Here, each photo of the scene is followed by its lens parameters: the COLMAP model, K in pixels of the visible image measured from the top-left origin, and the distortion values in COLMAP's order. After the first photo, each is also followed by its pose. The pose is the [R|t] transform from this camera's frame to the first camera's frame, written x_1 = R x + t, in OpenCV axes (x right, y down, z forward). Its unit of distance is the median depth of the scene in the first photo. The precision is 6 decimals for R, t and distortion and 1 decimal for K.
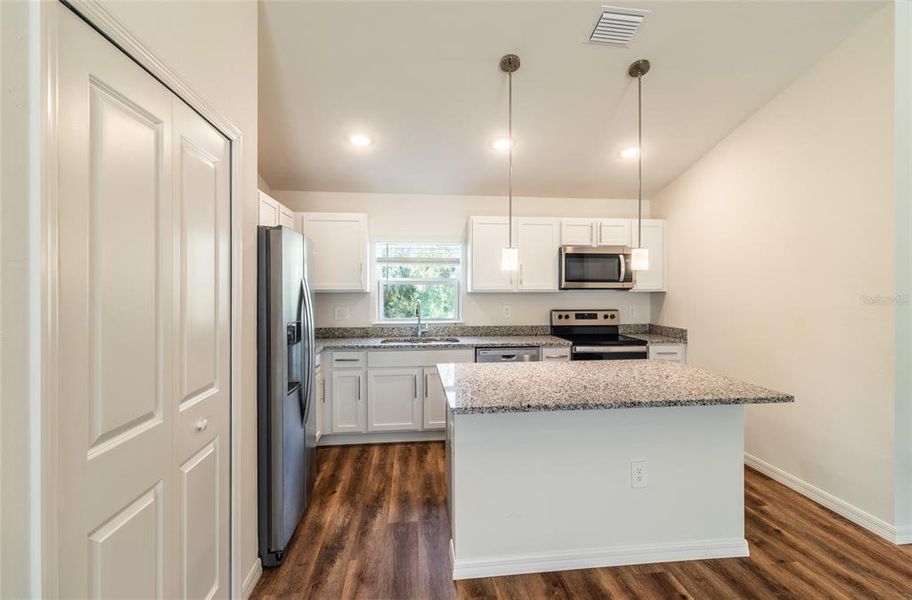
lens RADIAL K [[420.0, 0, 459.4], [0, 420.0, 295.2], [0, 0, 1]] dist [-0.016873, -0.000124]
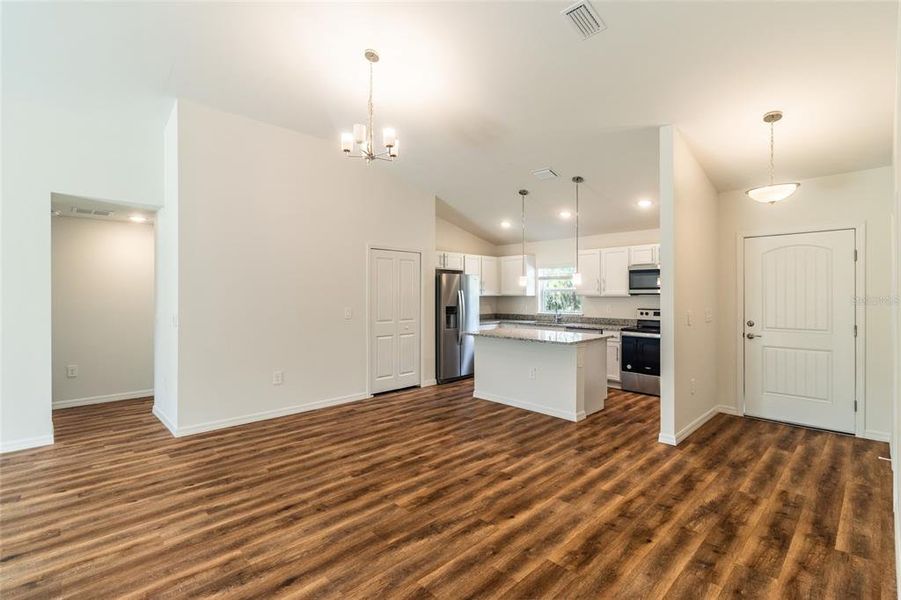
lens RADIAL K [[414.1, 0, 449.3], [0, 414.1, 297.1], [0, 0, 1]] dist [0.009929, -0.003062]
pose [[0.613591, 0.004143, -0.789613, 1.006806], [-0.013037, 0.999903, -0.004885, 0.011700], [0.789516, 0.013291, 0.613586, -0.408662]]
